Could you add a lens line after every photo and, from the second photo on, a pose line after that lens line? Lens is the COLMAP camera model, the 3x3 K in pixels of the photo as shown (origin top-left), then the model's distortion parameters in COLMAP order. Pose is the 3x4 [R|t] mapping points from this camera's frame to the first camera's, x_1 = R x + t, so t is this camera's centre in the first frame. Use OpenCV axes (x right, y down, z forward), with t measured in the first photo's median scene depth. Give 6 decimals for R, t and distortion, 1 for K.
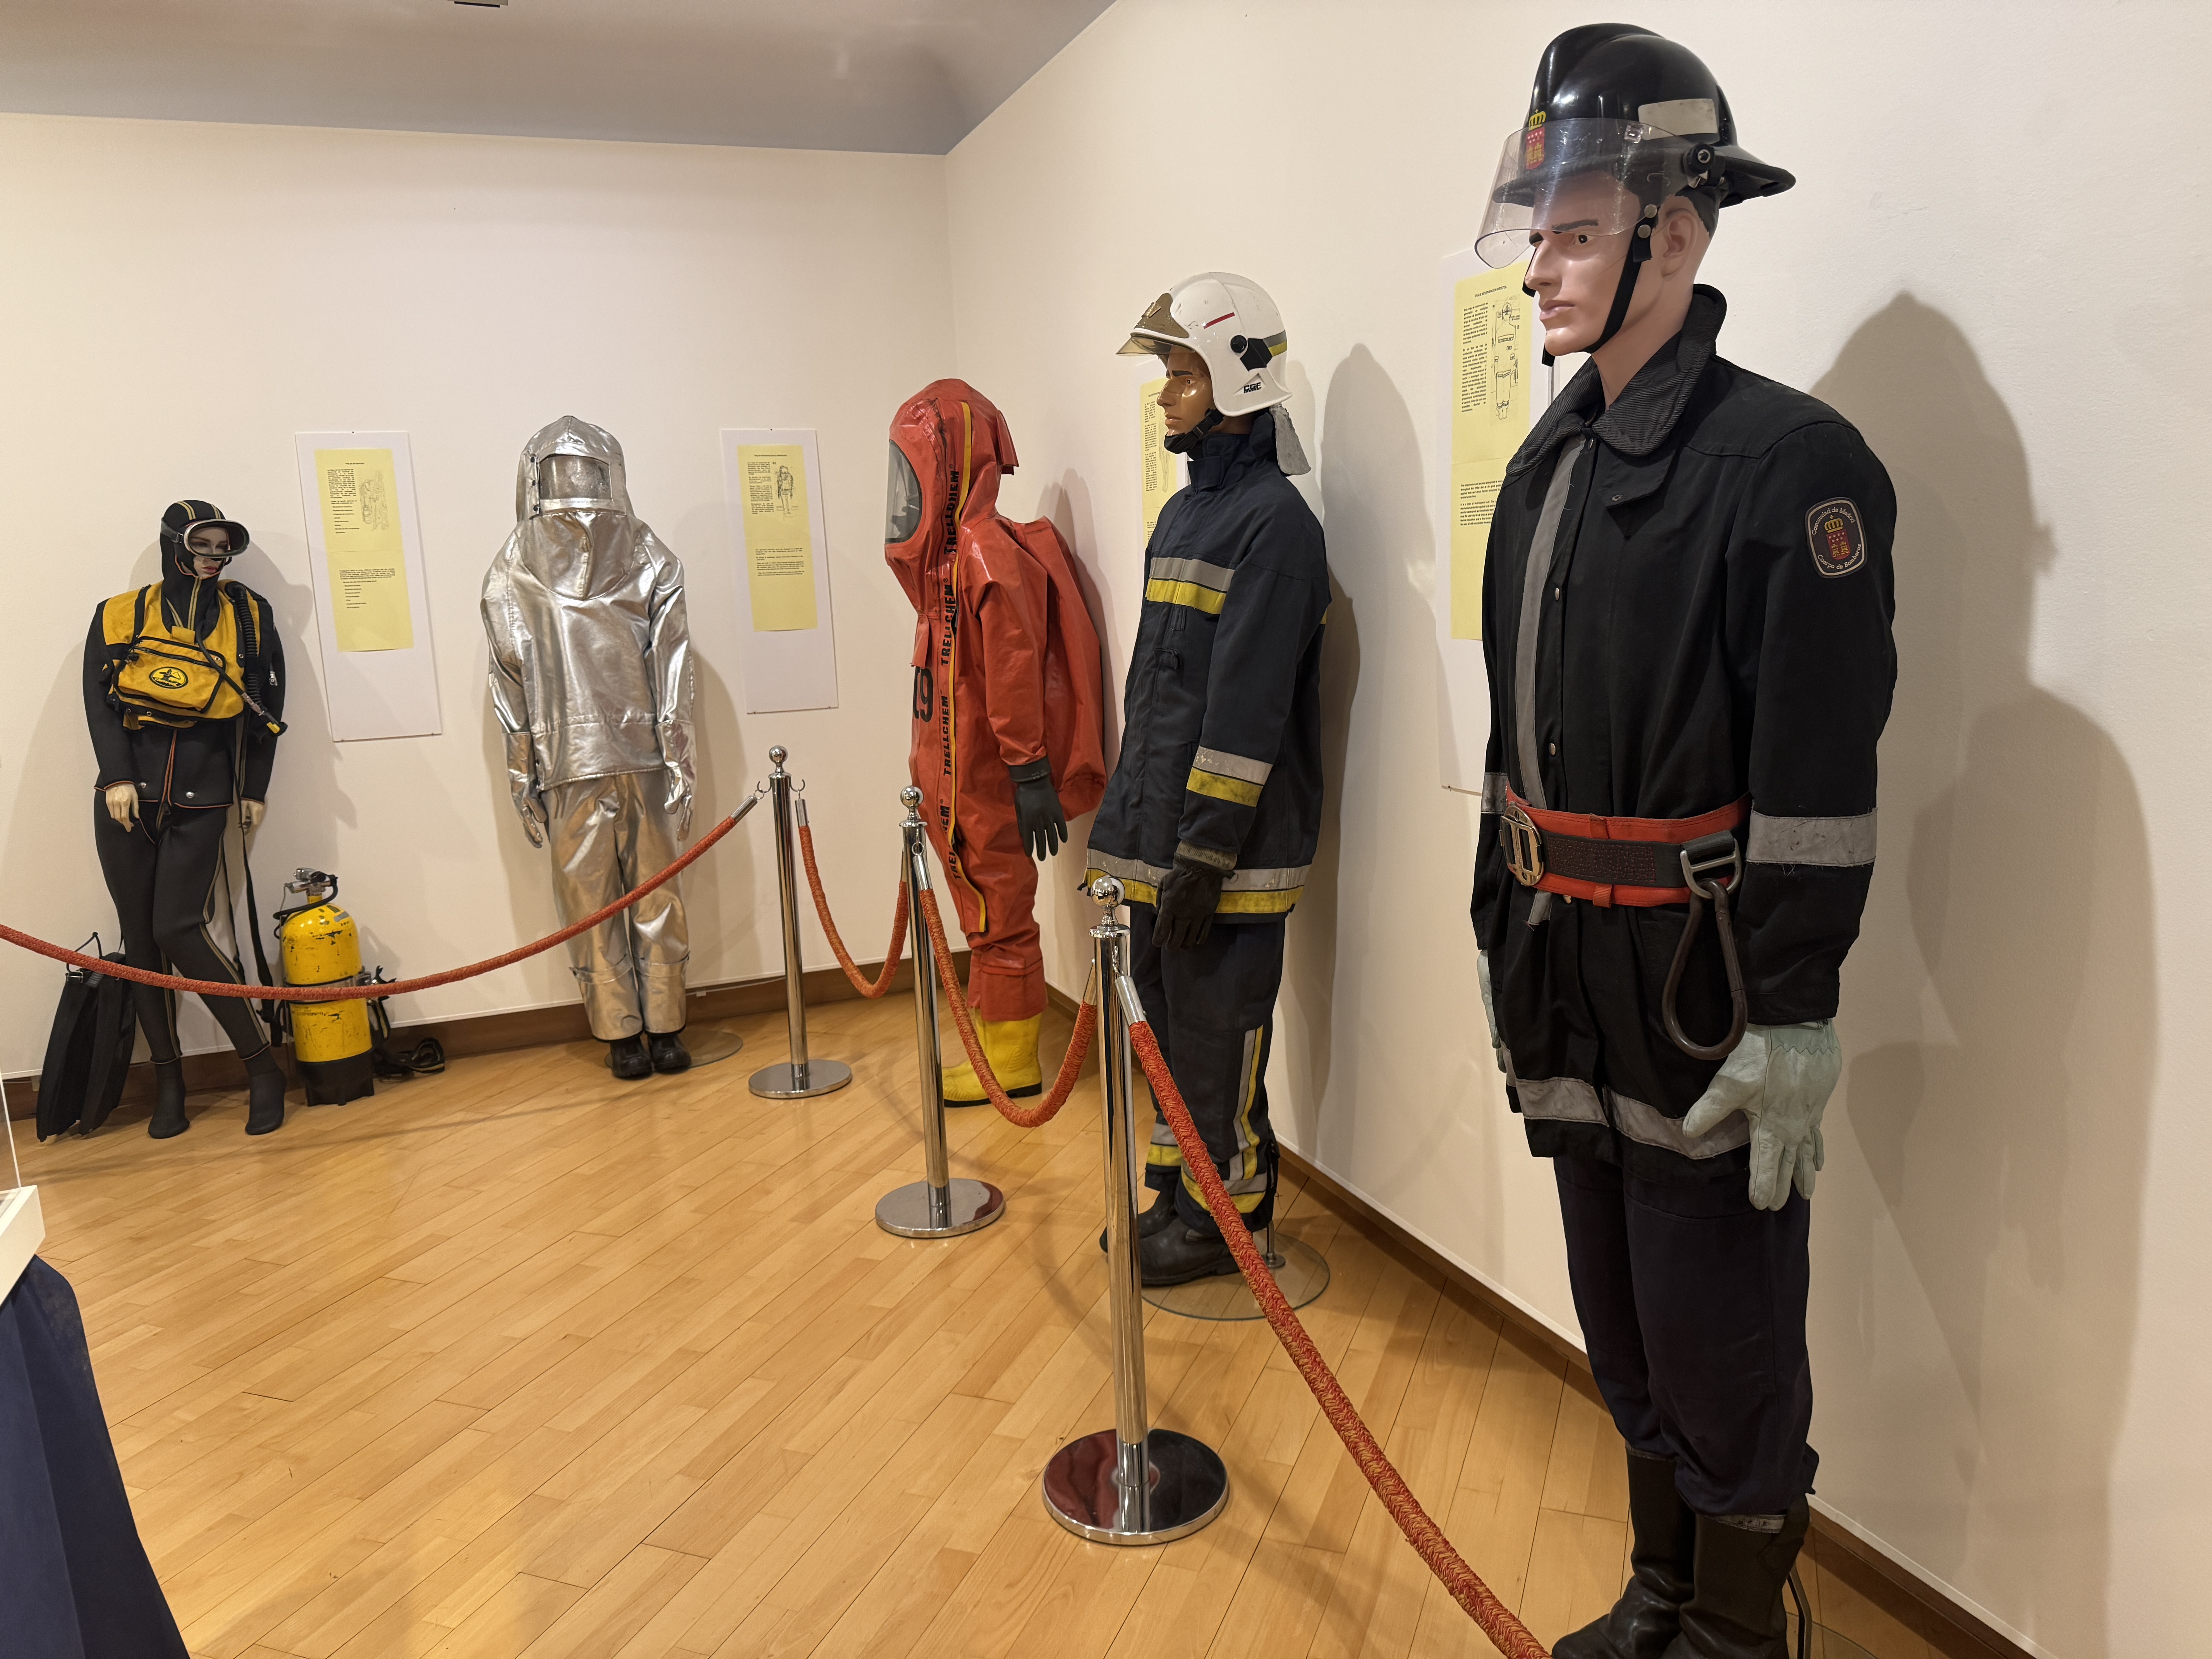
lens RADIAL K [[1566.4, 0, 1102.0], [0, 1566.4, 827.5], [0, 0, 1]] dist [-0.009012, -0.003838]
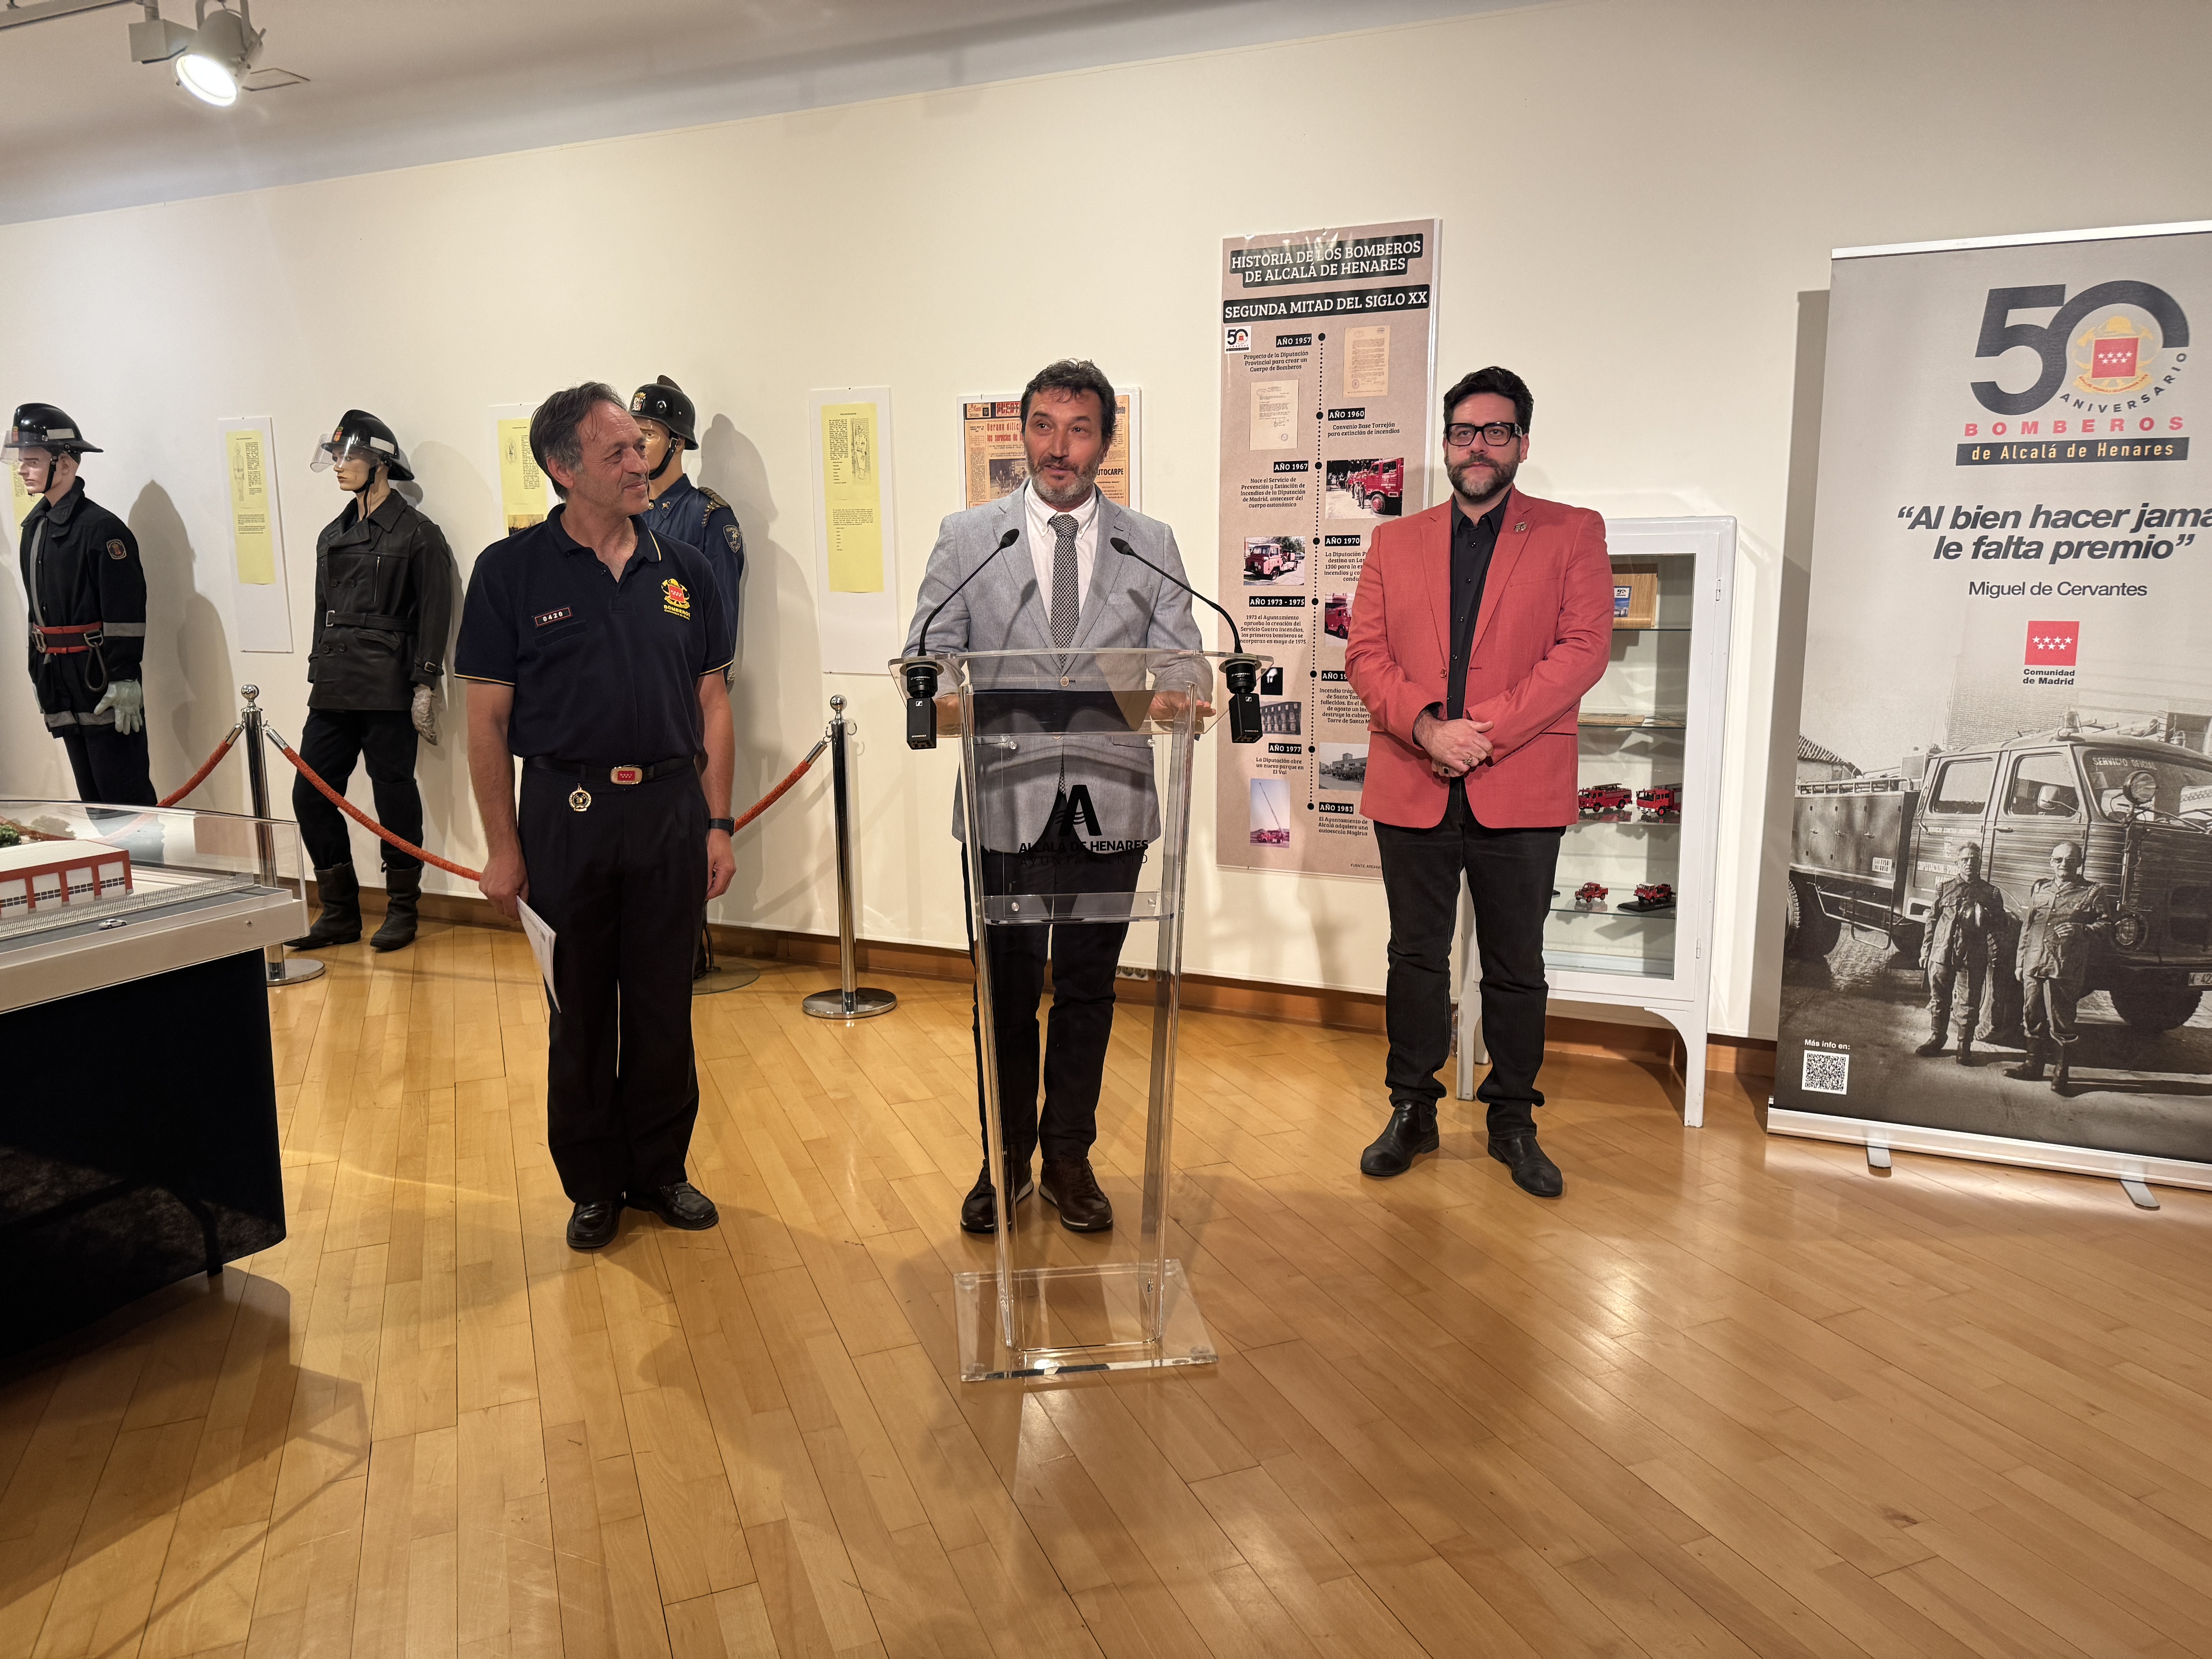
lens RADIAL K [[1566.4, 0, 1100.1], [0, 1566.4, 840.4], [0, 0, 1]] dist [-0.009012, -0.003838]
pose [[0.722107, -0.084841, 0.686559, -0.440694], [0.089906, 0.995543, 0.028463, 0.585747], [-0.685914, 0.041172, 0.726517, -3.146399]]
